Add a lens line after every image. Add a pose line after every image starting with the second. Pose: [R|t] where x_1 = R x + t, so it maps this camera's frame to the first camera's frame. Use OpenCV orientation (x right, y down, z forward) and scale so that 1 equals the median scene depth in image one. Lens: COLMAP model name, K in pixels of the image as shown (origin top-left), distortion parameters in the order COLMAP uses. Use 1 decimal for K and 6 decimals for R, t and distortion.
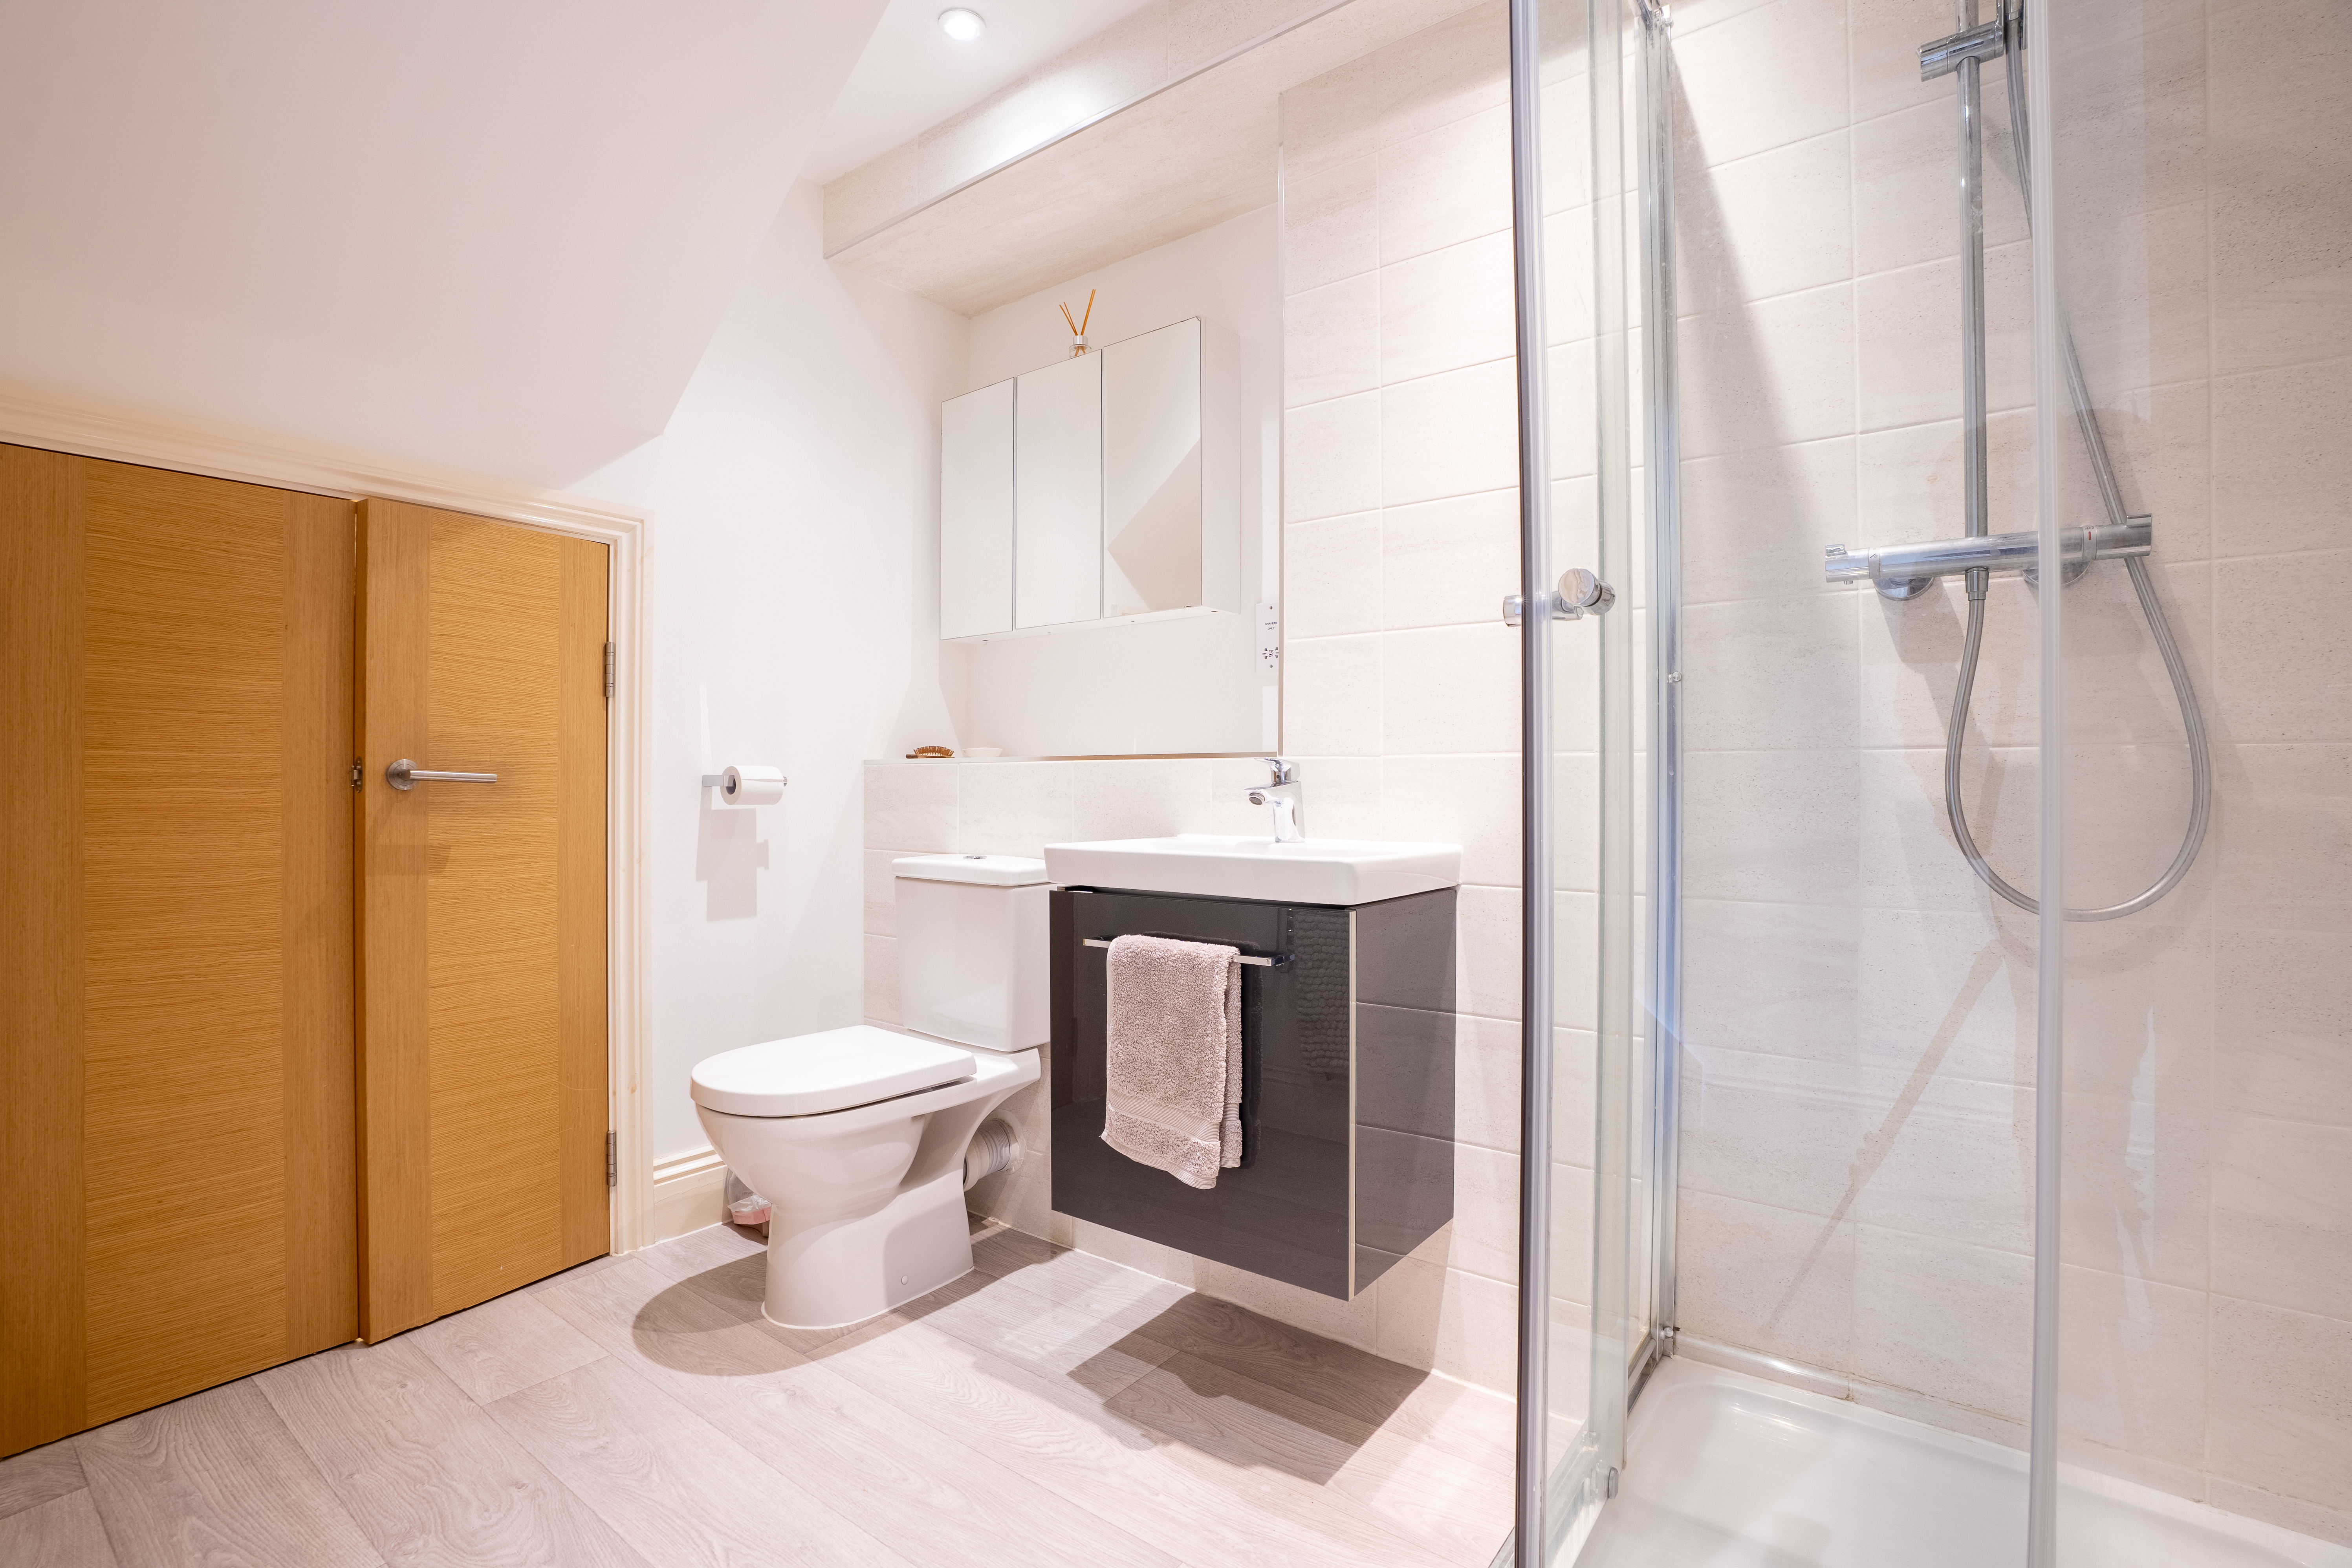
lens RADIAL K [[1127.7, 0, 1165.5], [0, 1127.7, 777.9], [0, 0, 1]] dist [-0.063986, 0.028121]
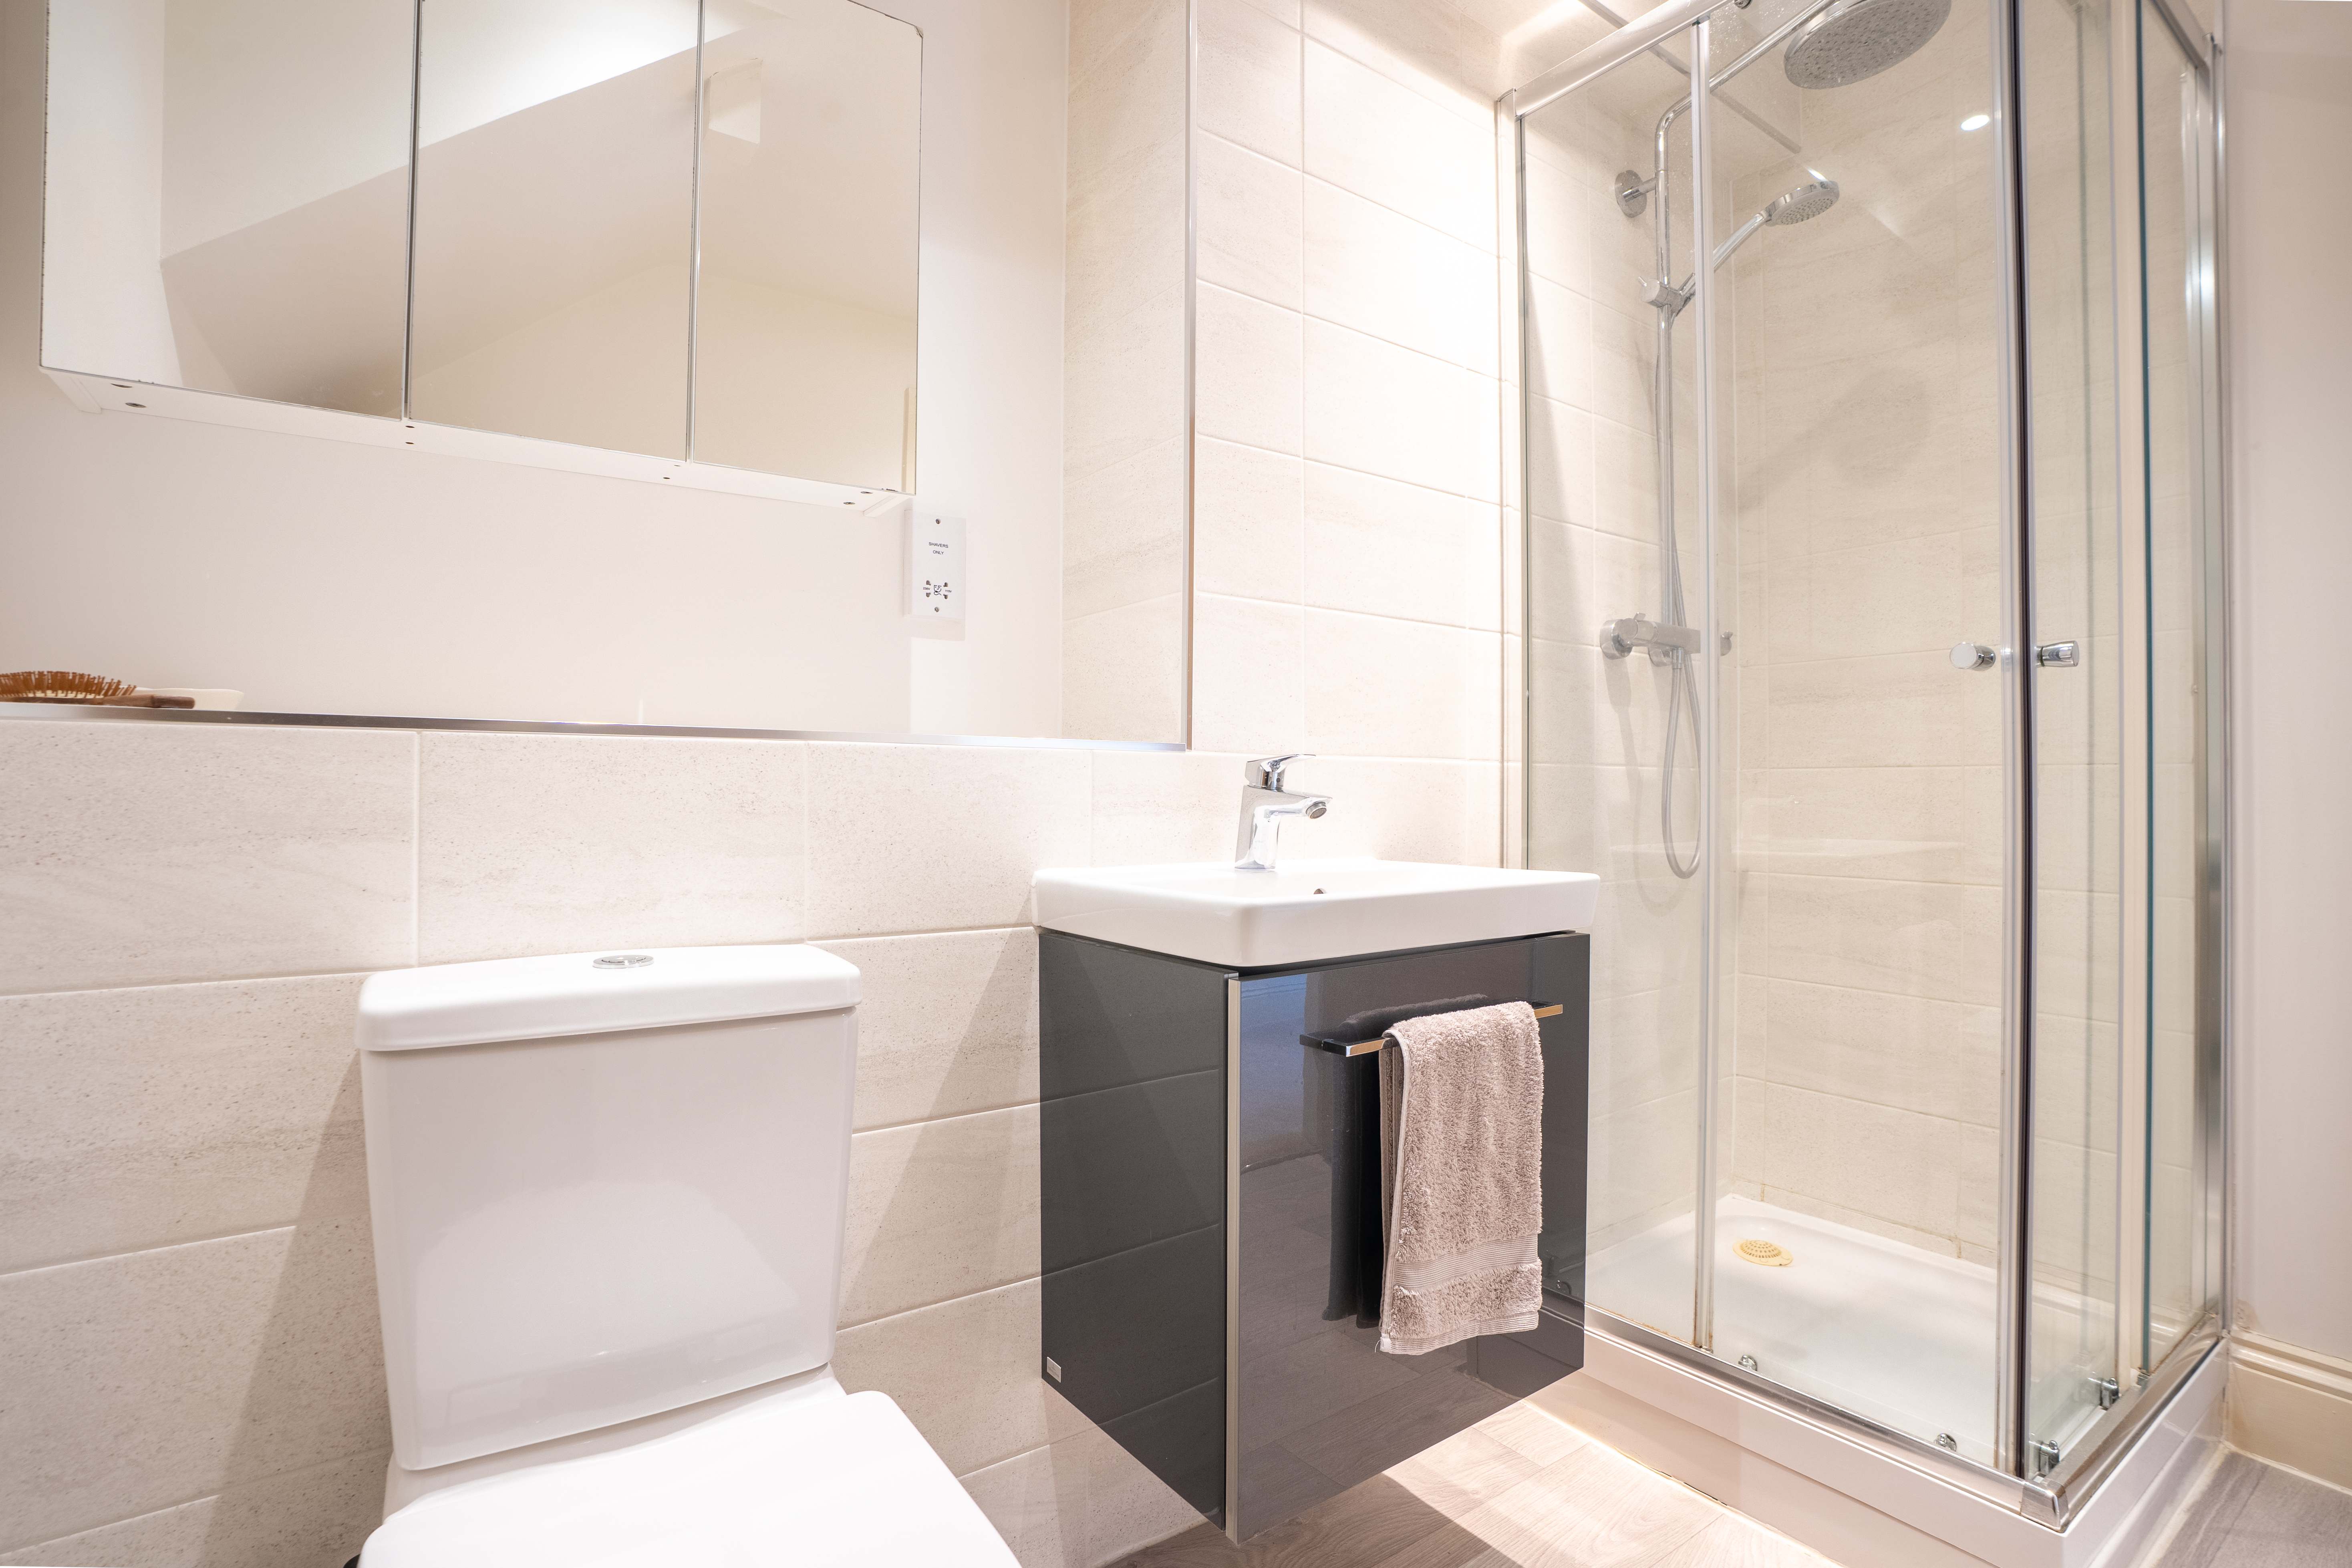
lens RADIAL K [[1127.7, 0, 1165.5], [0, 1127.7, 777.9], [0, 0, 1]] dist [-0.063986, 0.028121]
pose [[0.287610, 0.009784, 0.957698, -0.699334], [-0.013243, 0.999893, -0.006238, 0.003865], [-0.957656, -0.010888, 0.287708, 0.948058]]
